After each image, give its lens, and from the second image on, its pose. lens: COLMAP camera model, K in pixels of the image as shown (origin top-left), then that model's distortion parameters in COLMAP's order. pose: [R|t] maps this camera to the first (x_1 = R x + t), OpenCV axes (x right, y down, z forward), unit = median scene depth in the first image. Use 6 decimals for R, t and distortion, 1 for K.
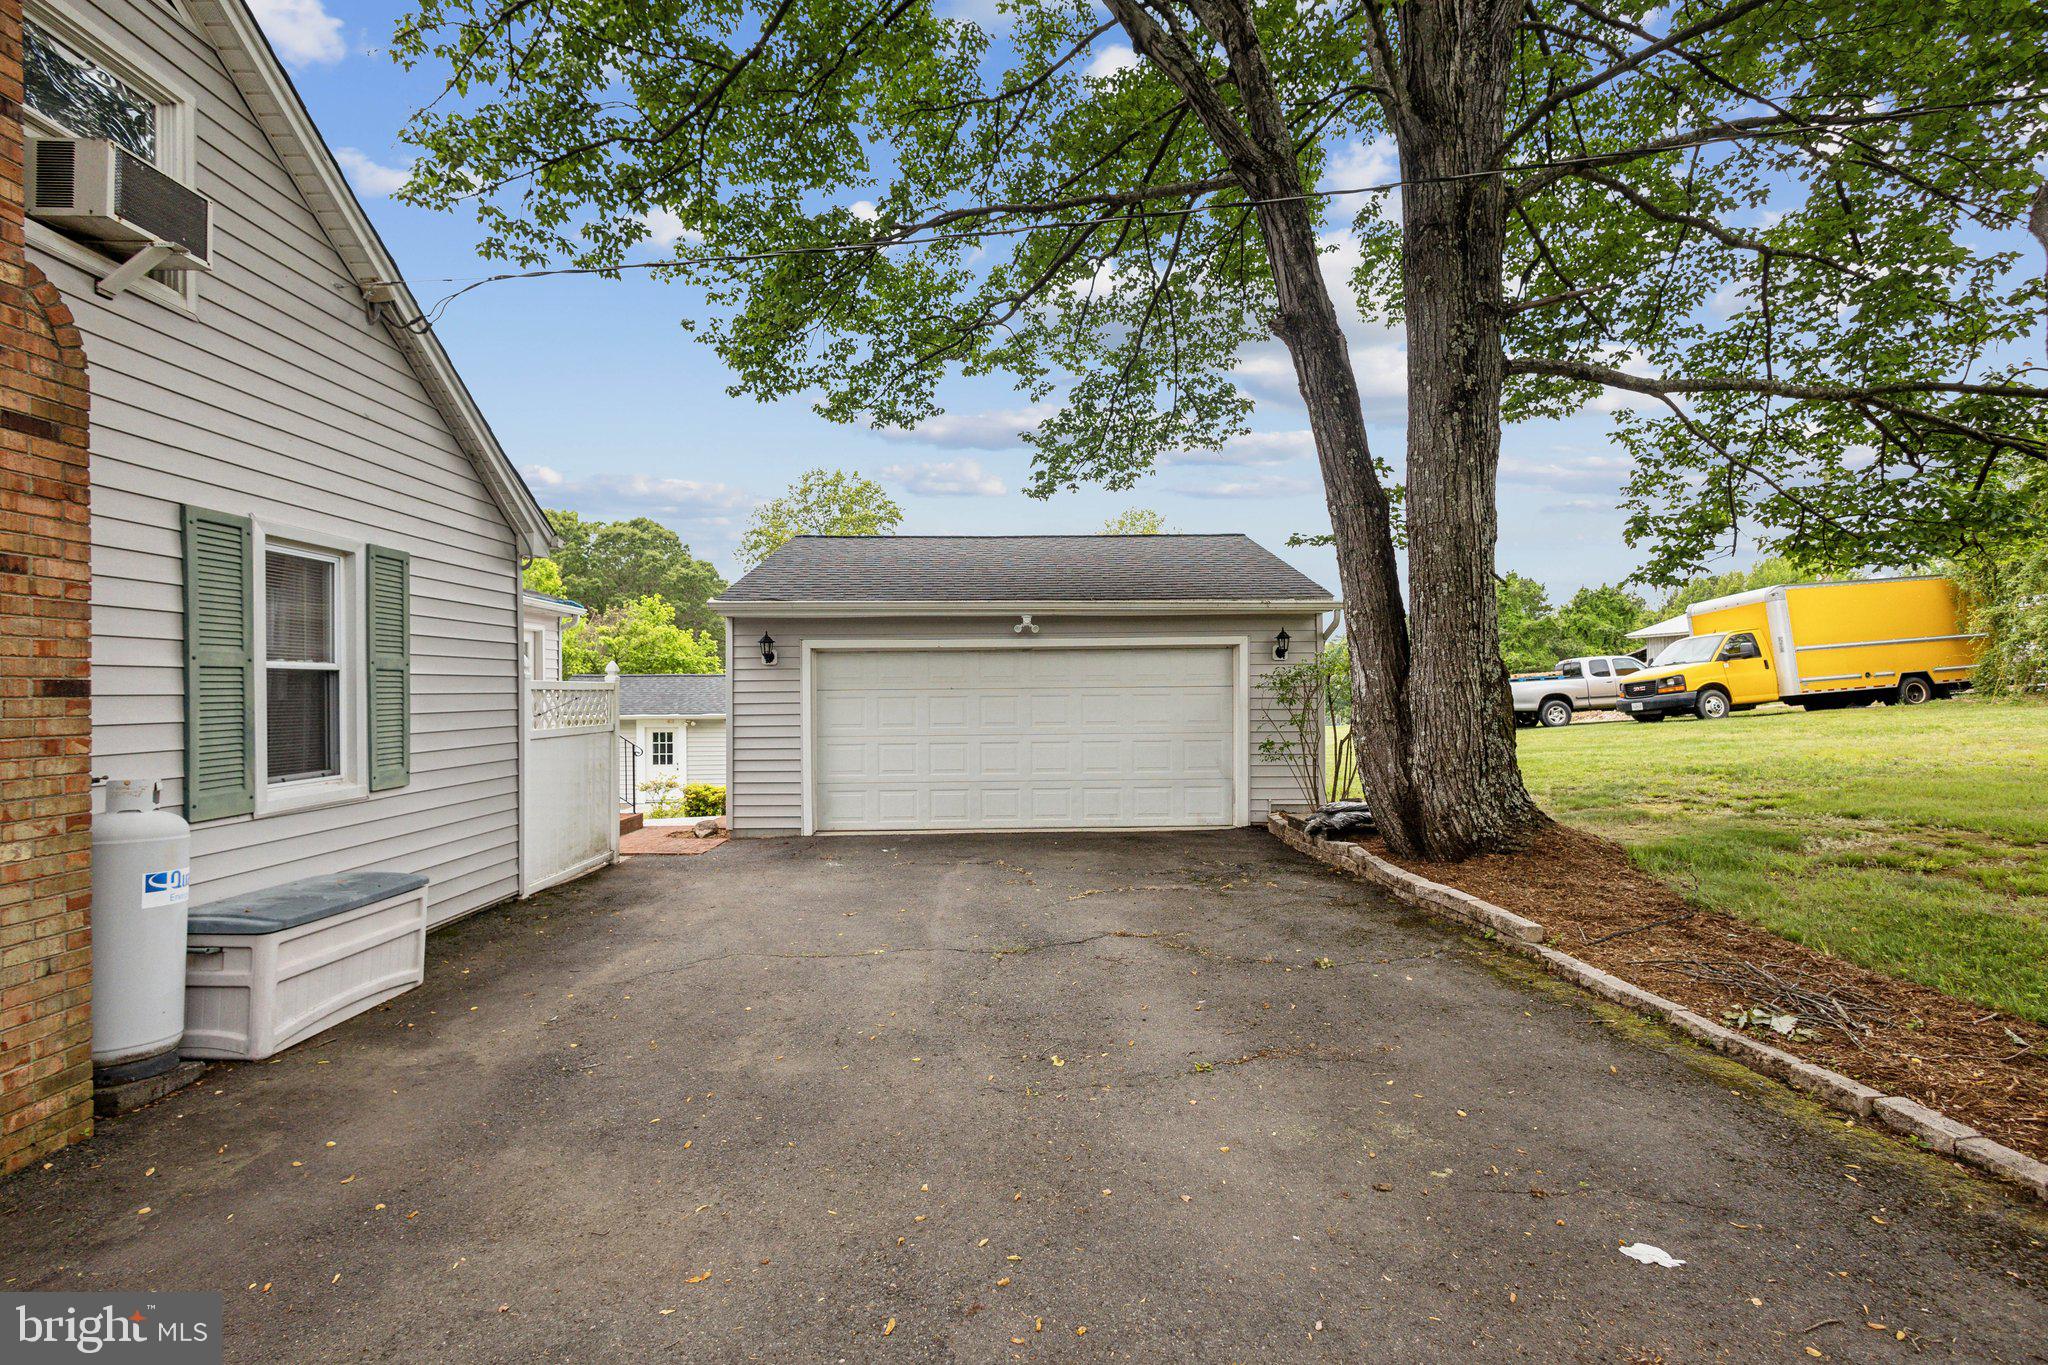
lens RADIAL K [[952.9, 0, 1024.0], [0, 952.9, 682.5], [0, 0, 1]] dist [0.001254, 0.000433]
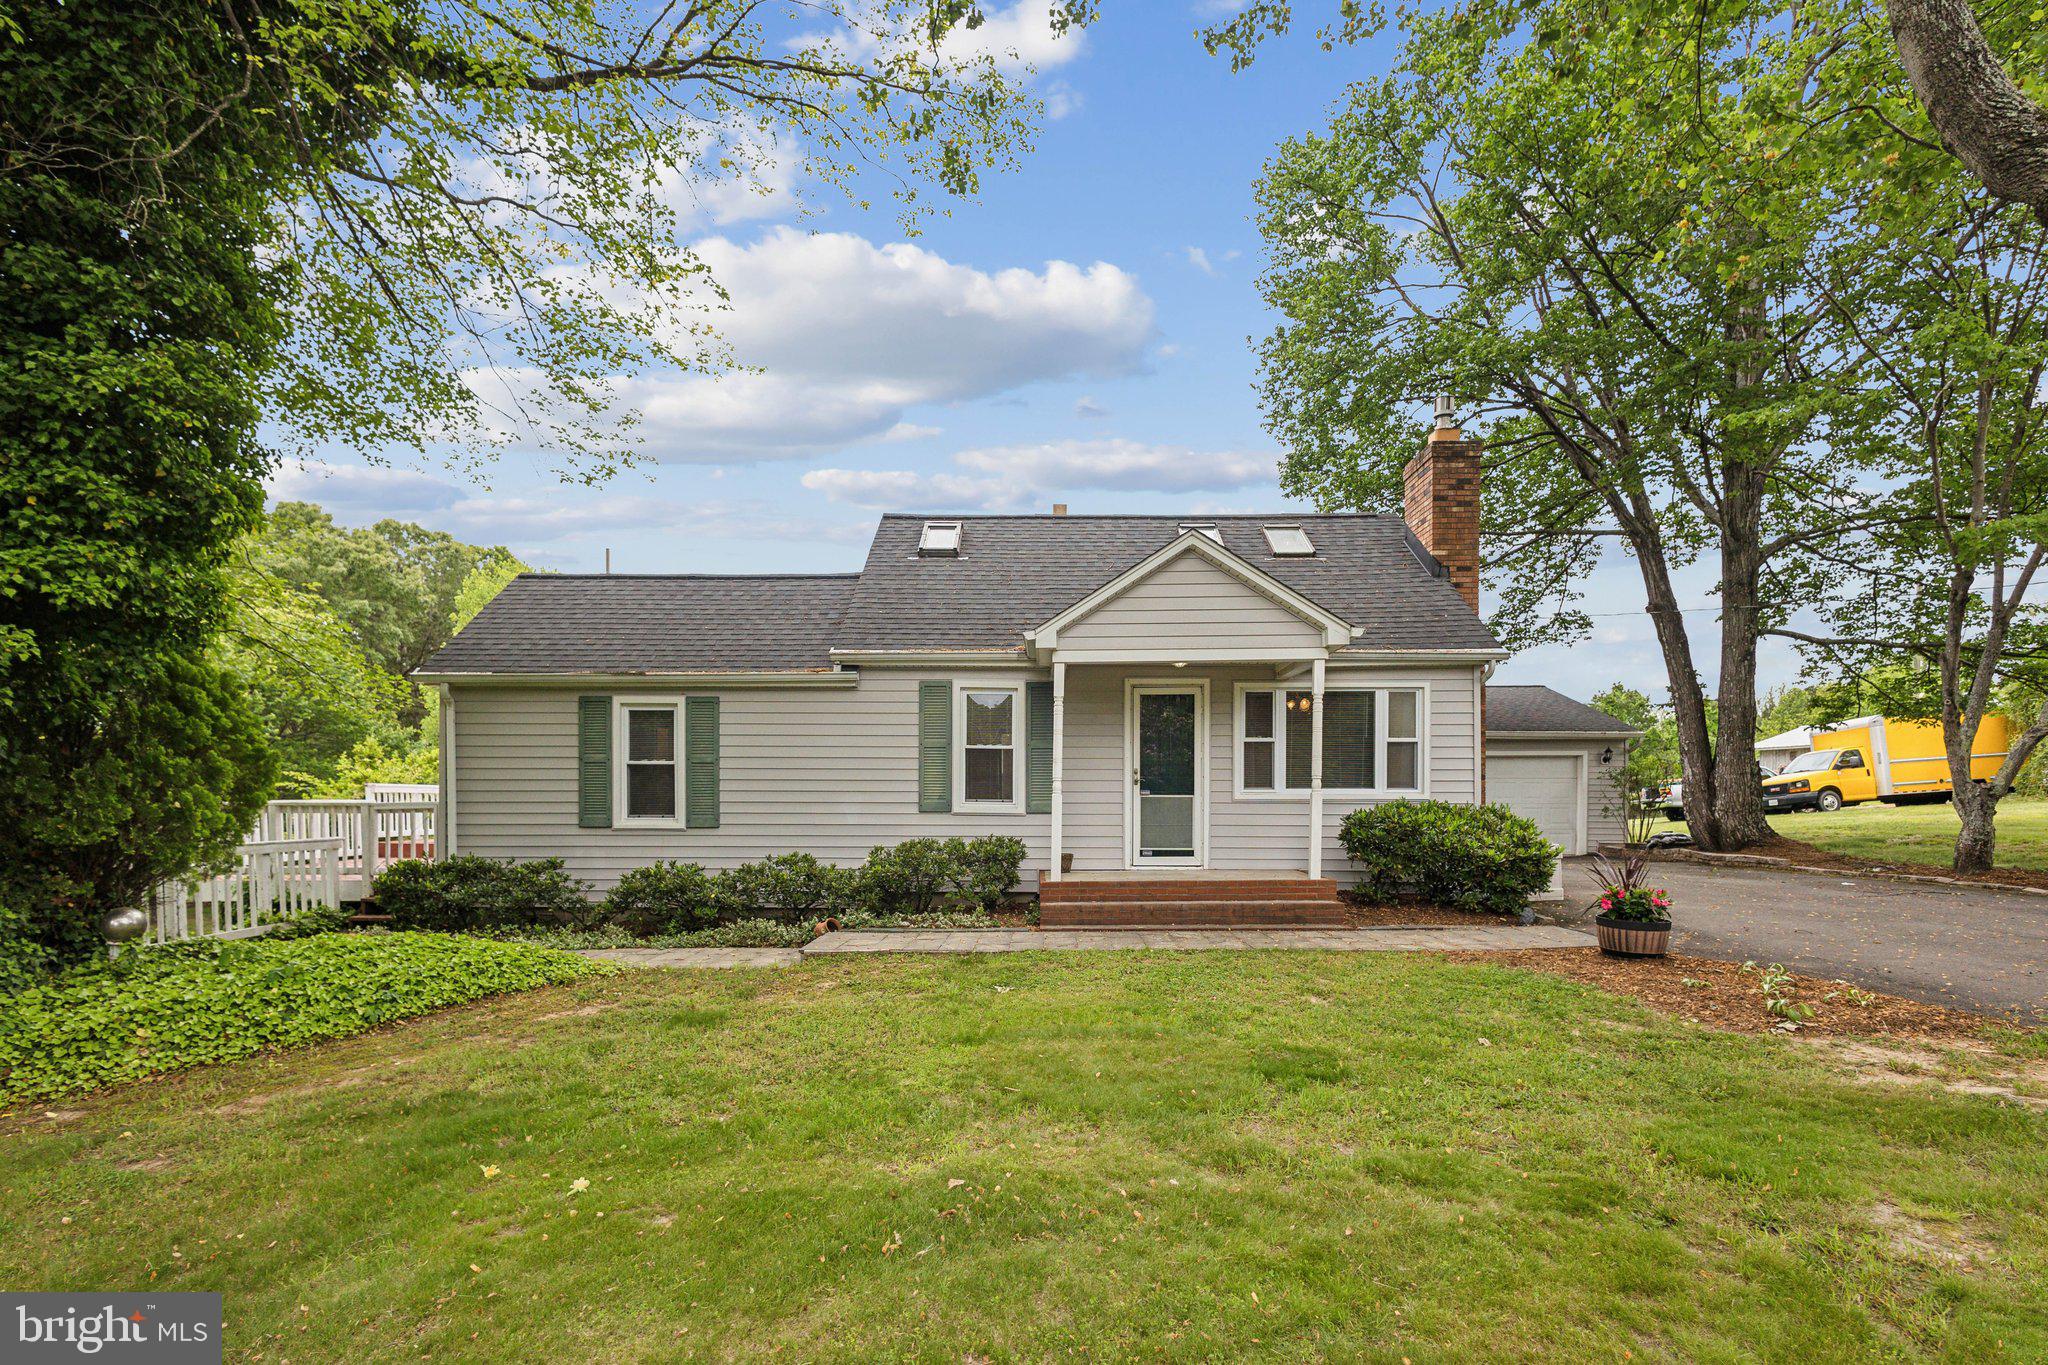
lens RADIAL K [[982.1, 0, 1075.4], [0, 982.1, 798.9], [0, 0, 1]] dist [-0.011088, -0.000457]
pose [[0.999785, 0.010668, -0.017786, -0.724448], [-0.010492, 0.999895, 0.009975, 0.035846], [0.017890, -0.009786, 0.999792, -0.910479]]
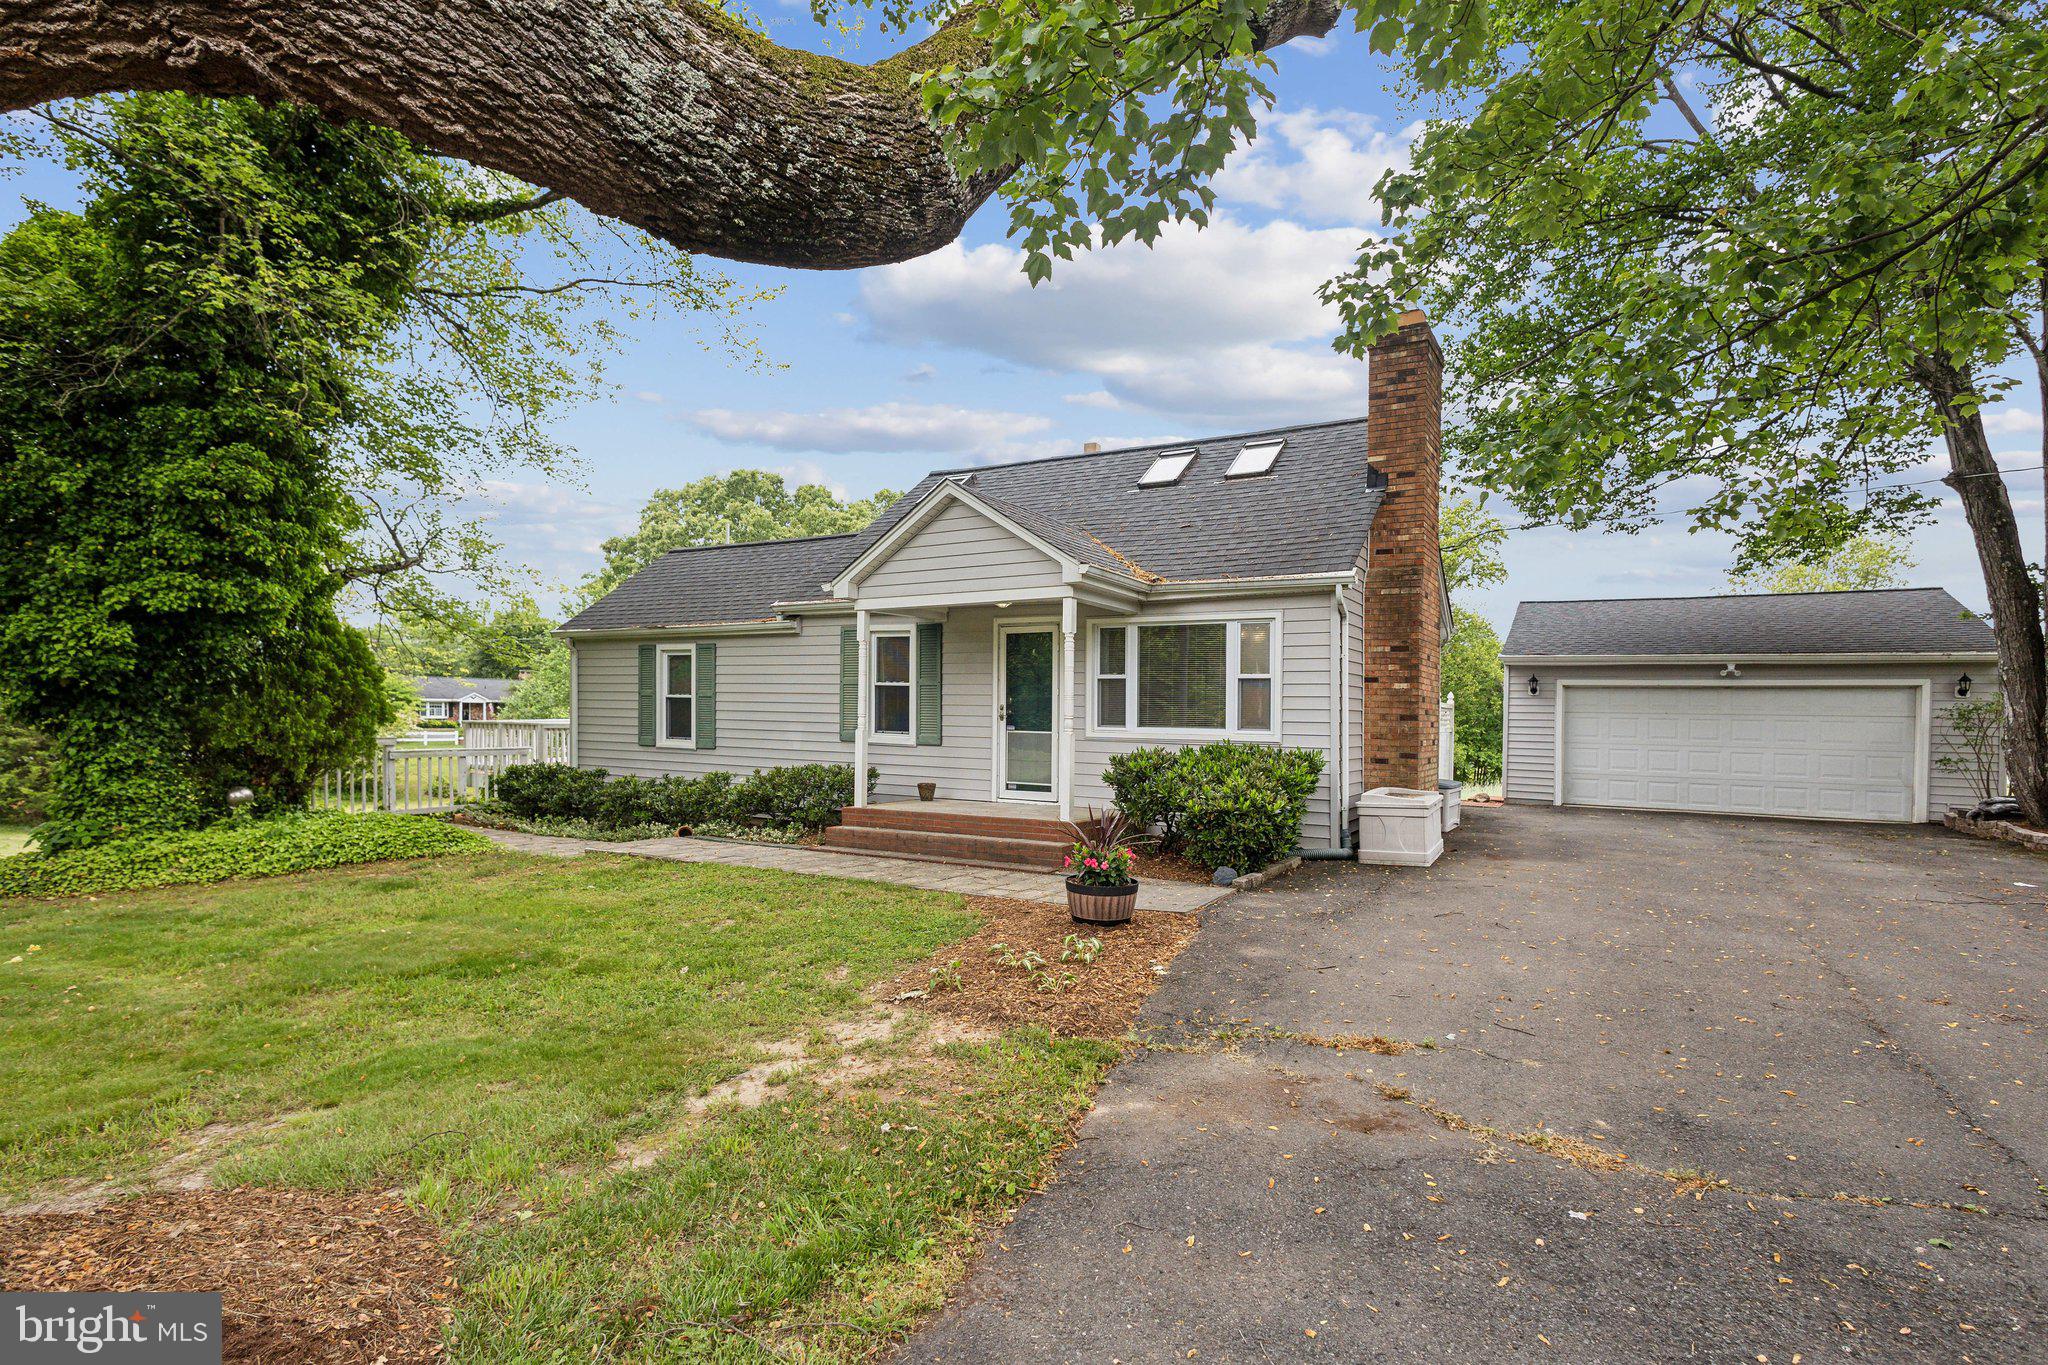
lens RADIAL K [[1003.3, 0, 1069.1], [0, 1003.3, 710.8], [0, 0, 1]] dist [-0.000045, 0.000401]
pose [[0.868218, 0.023434, -0.495630, -0.110759], [-0.022714, 0.999714, 0.007478, 0.011734], [0.495664, 0.004765, 0.868502, -0.799118]]
